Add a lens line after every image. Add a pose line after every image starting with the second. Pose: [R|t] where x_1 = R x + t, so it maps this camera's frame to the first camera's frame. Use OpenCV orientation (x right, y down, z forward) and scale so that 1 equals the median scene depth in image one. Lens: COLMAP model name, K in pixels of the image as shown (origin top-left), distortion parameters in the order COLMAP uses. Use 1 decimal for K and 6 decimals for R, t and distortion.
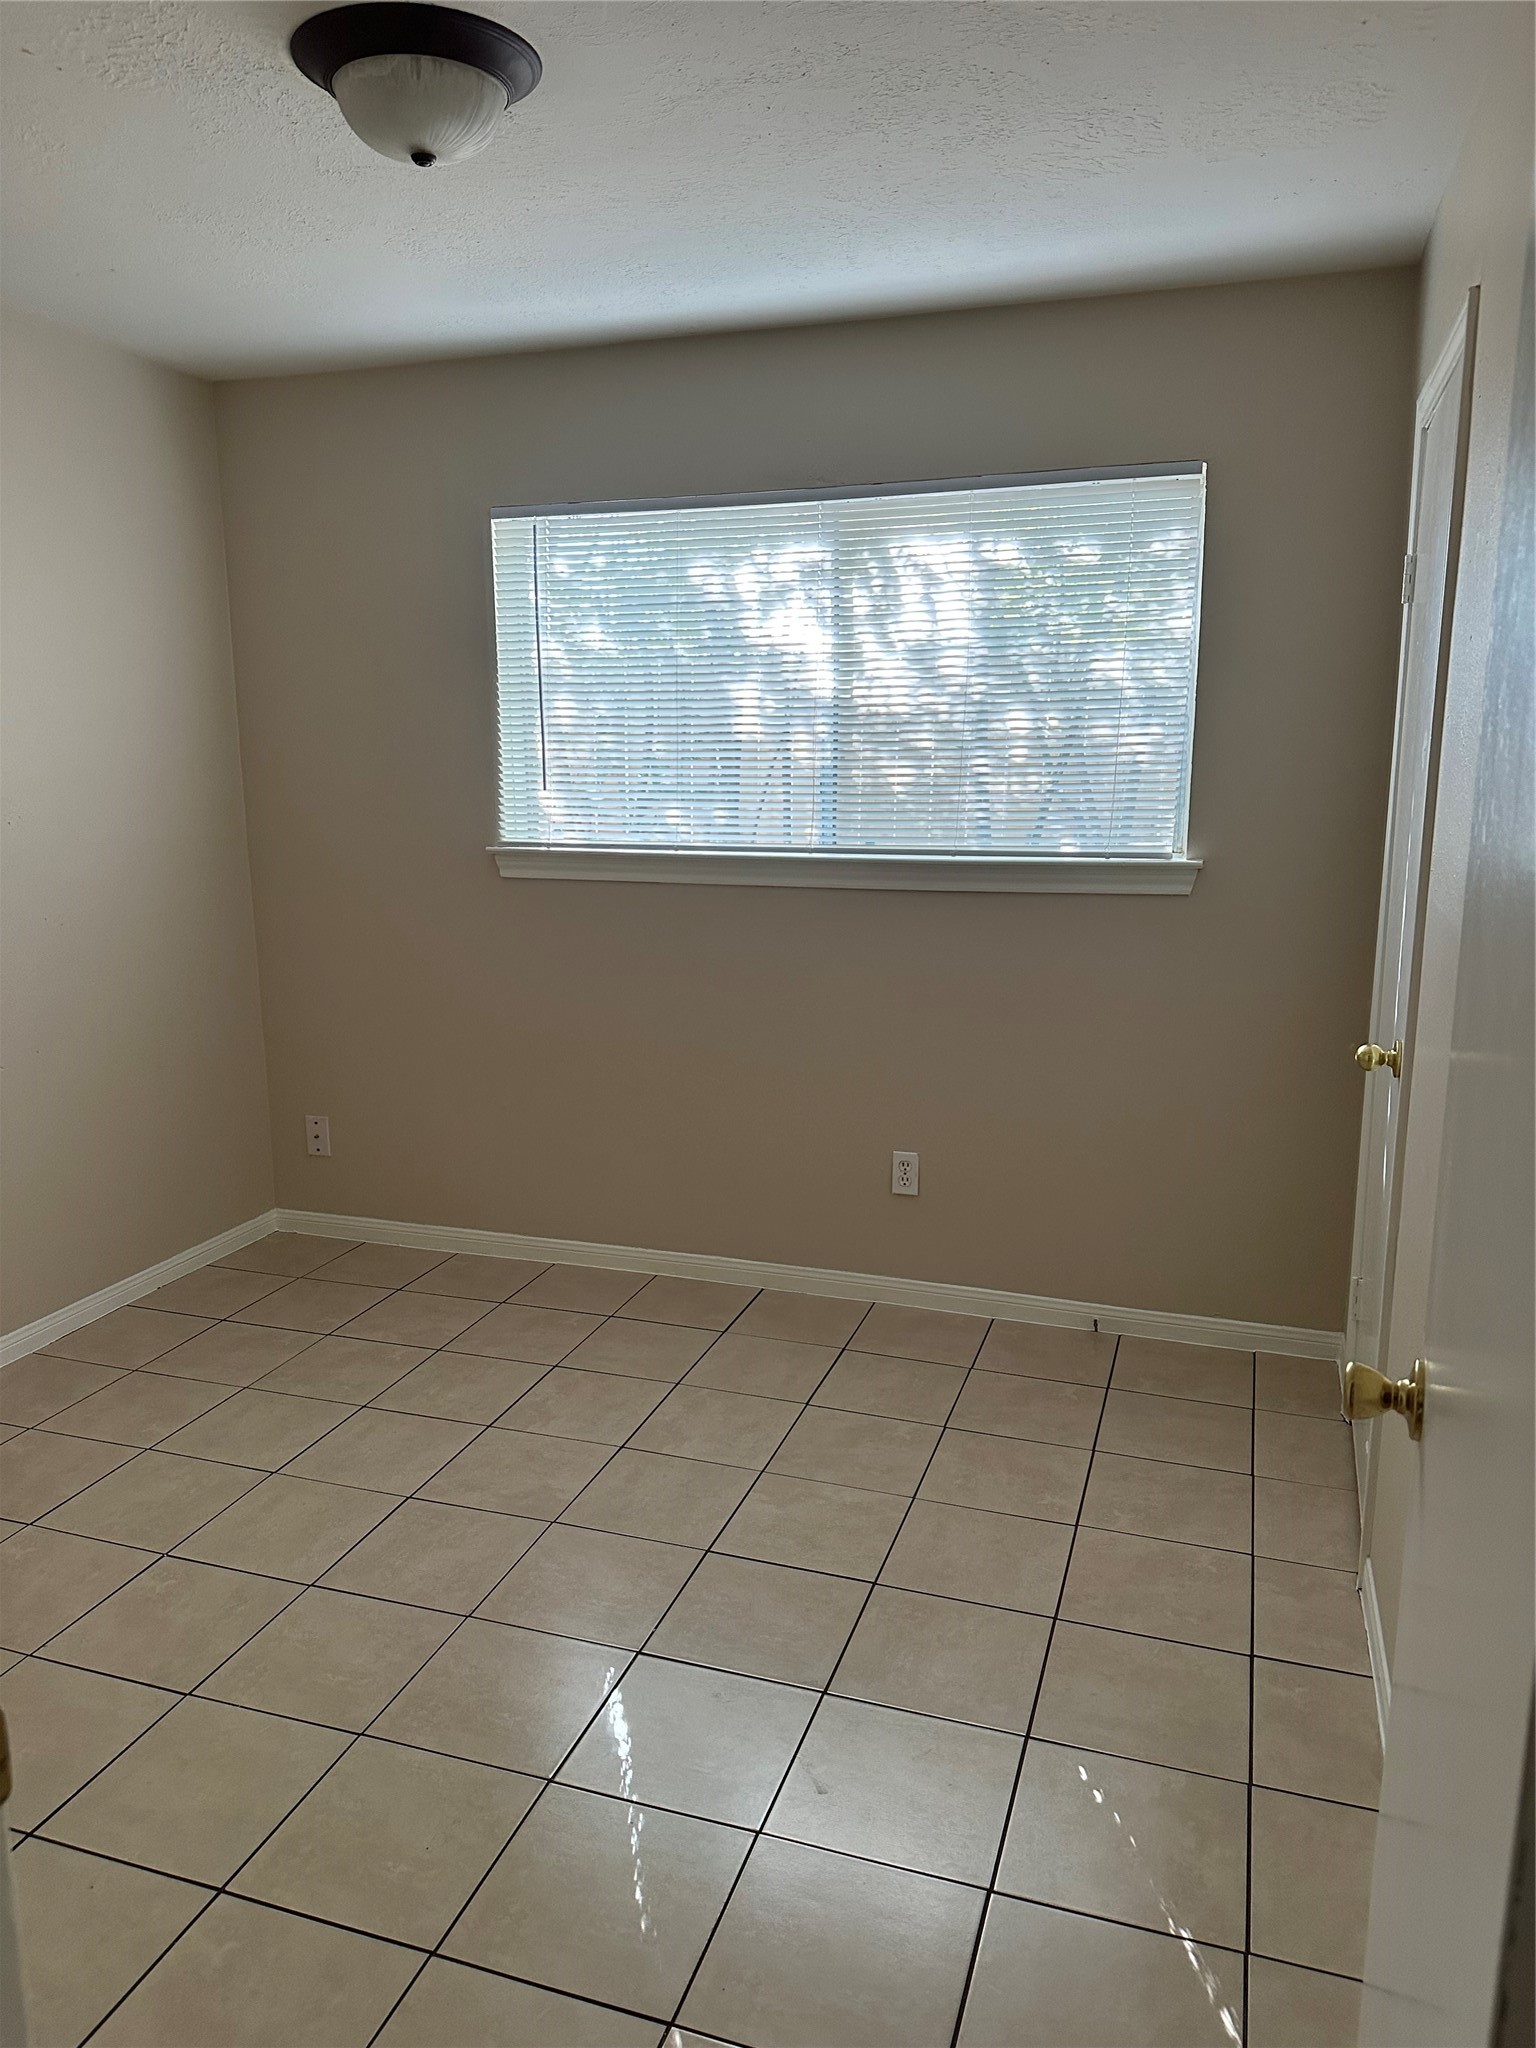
lens RADIAL K [[1414.4, 0, 768.0], [0, 1414.4, 1024.0], [0, 0, 1]] dist [0.068001, -0.056082]
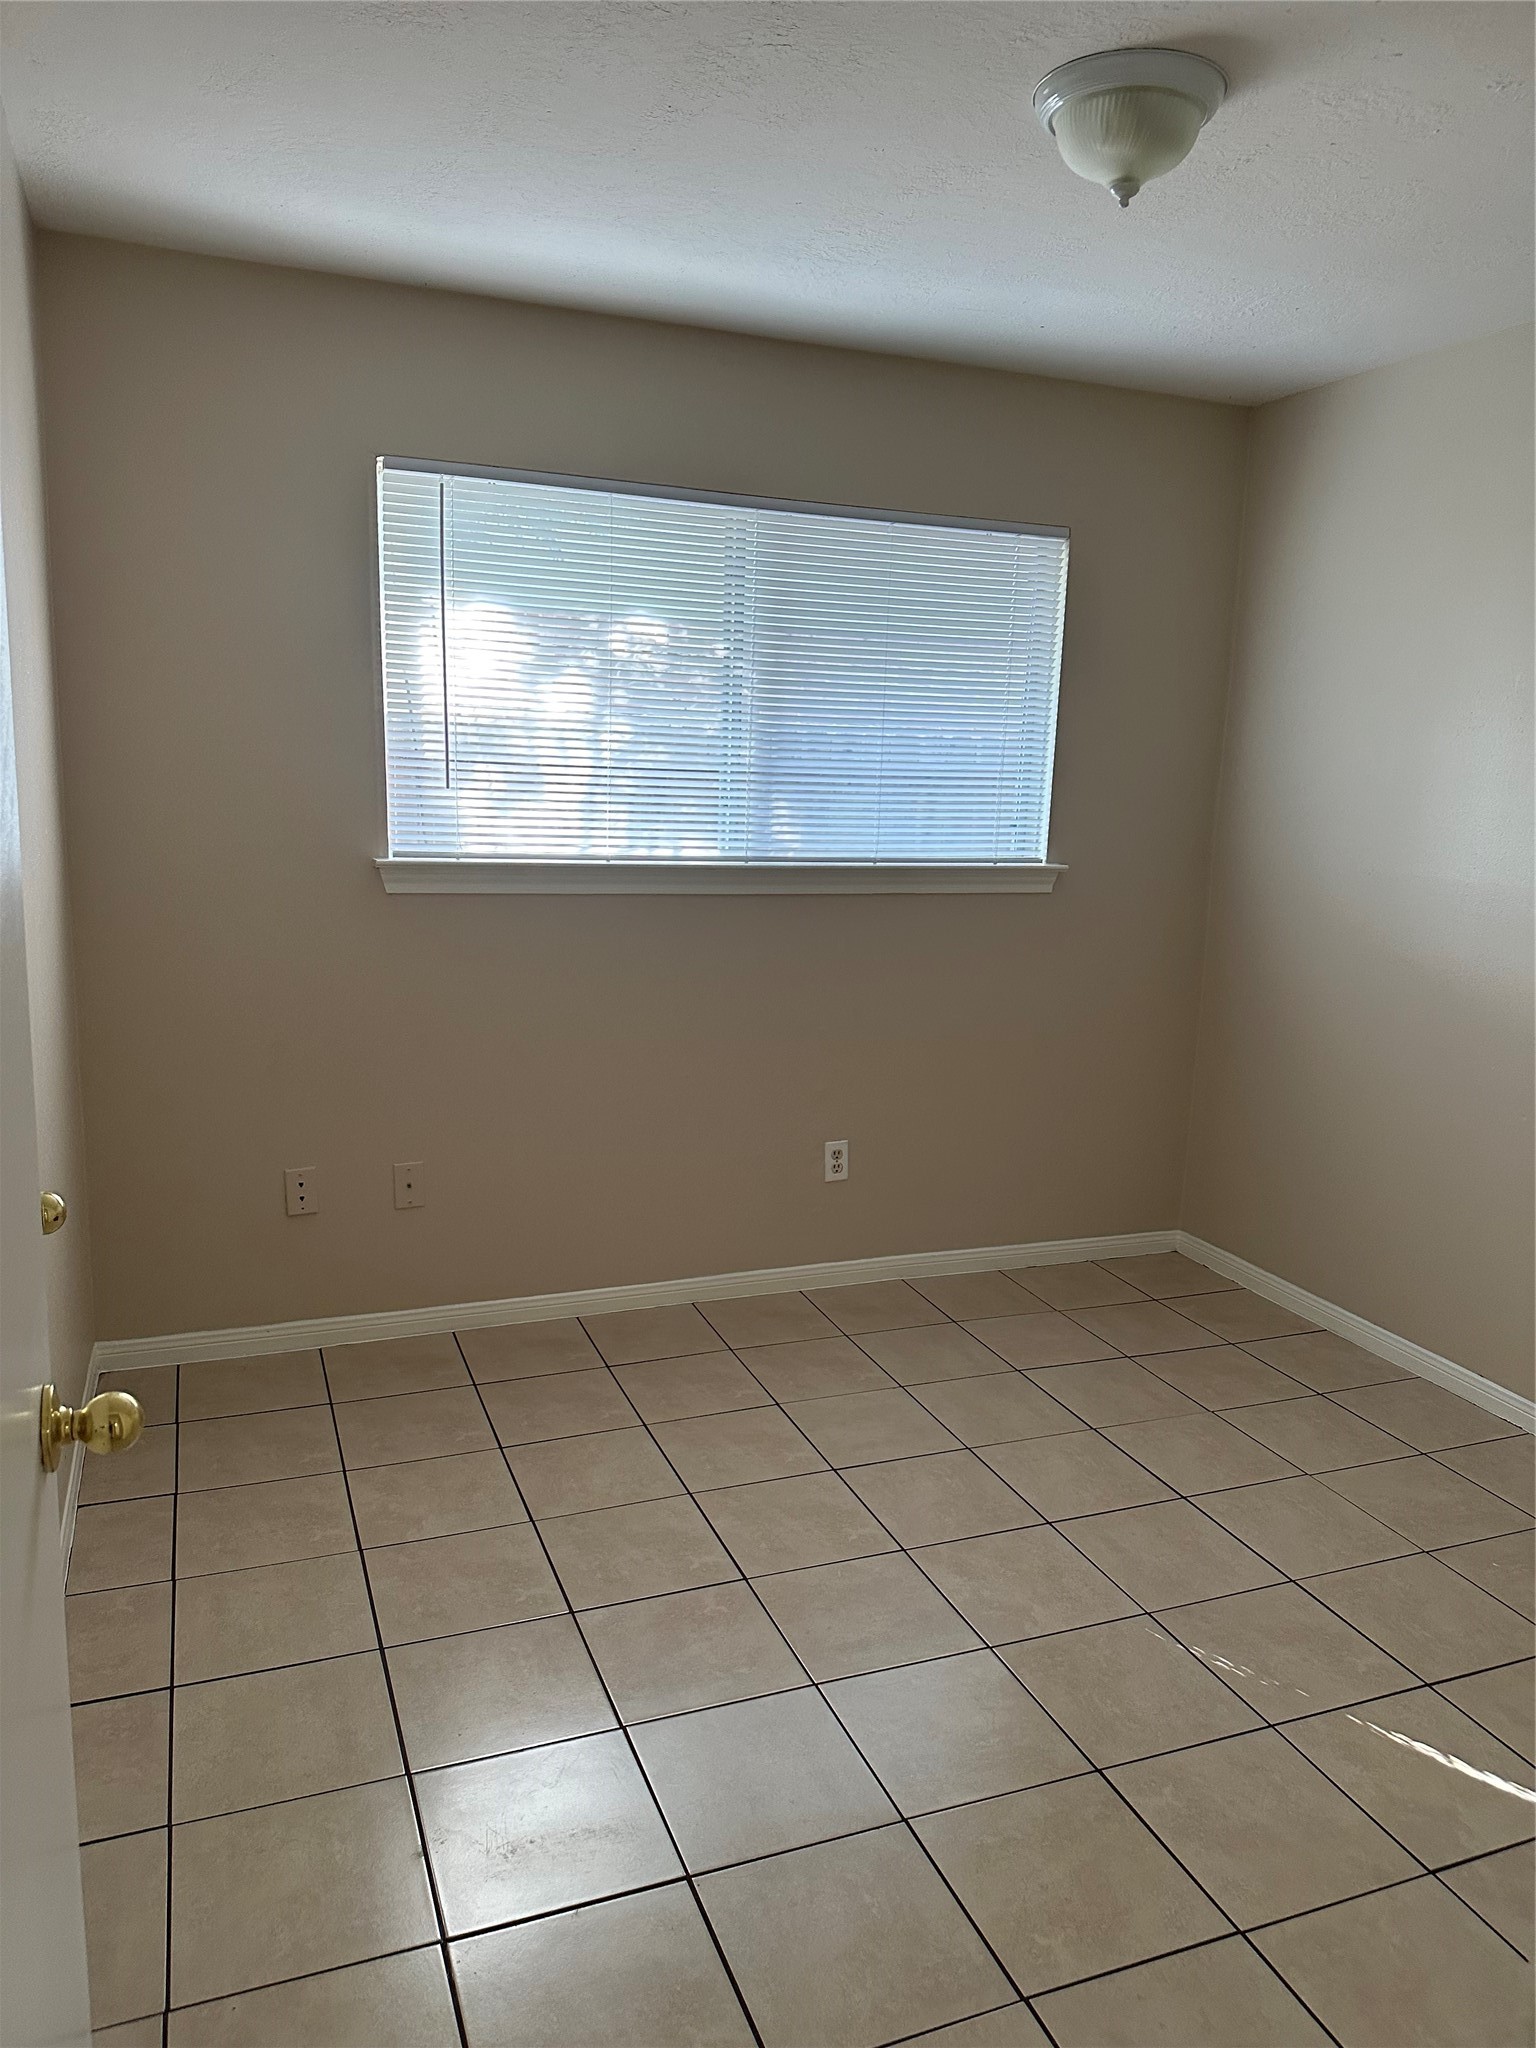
lens RADIAL K [[1431.8, 0, 768.0], [0, 1431.8, 1024.0], [0, 0, 1]] dist [0.145982, -0.209697]
pose [[0.756048, -0.085975, 0.648845, -0.630950], [0.084738, 0.995849, 0.033216, -0.037646], [-0.649008, 0.029869, 0.760195, 0.211575]]
